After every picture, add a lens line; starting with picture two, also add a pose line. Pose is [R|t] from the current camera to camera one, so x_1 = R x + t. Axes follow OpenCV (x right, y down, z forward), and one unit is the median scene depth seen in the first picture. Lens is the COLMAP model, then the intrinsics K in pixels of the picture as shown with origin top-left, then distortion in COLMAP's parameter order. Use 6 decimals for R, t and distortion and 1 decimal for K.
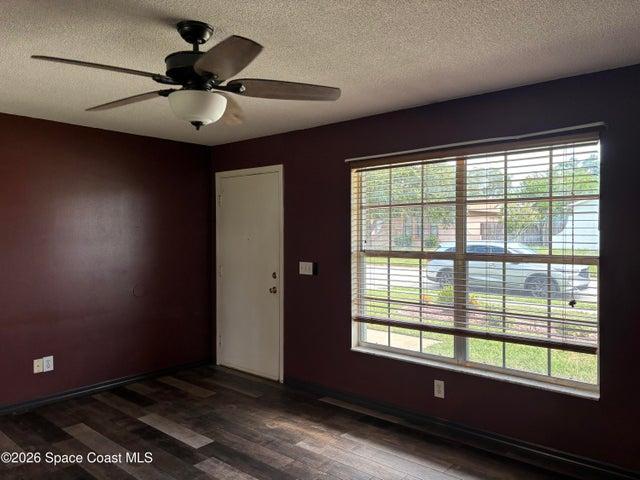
lens RADIAL K [[479.3, 0, 320.0], [0, 479.3, 240.0], [0, 0, 1]] dist [0.089264, -0.059310]
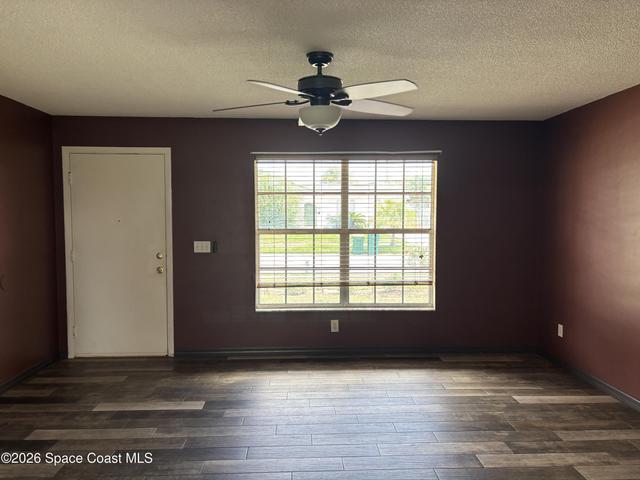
lens RADIAL K [[477.9, 0, 320.0], [0, 477.9, 240.0], [0, 0, 1]] dist [0.049202, -0.058484]
pose [[0.721104, -0.034056, 0.691990, -0.689662], [0.007229, 0.999107, 0.041638, -0.000190], [-0.692790, -0.025023, 0.720706, 0.030211]]
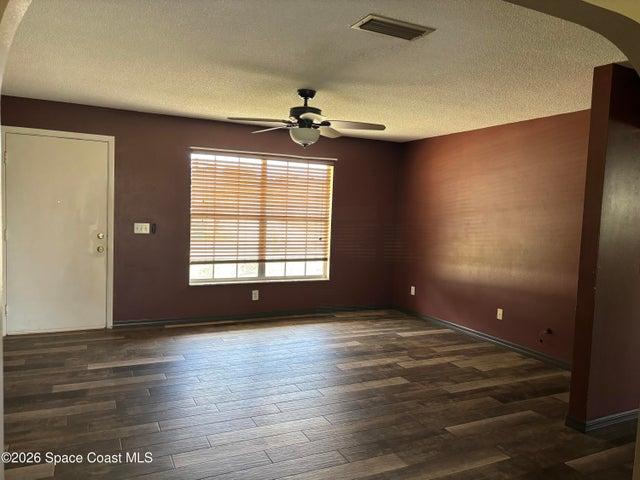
lens RADIAL K [[477.9, 0, 320.0], [0, 477.9, 240.0], [0, 0, 1]] dist [0.049202, -0.058484]
pose [[0.386325, -0.046984, 0.921165, -1.140826], [-0.027059, 0.997695, 0.062236, 0.000713], [-0.921966, -0.048969, 0.384163, 0.133836]]
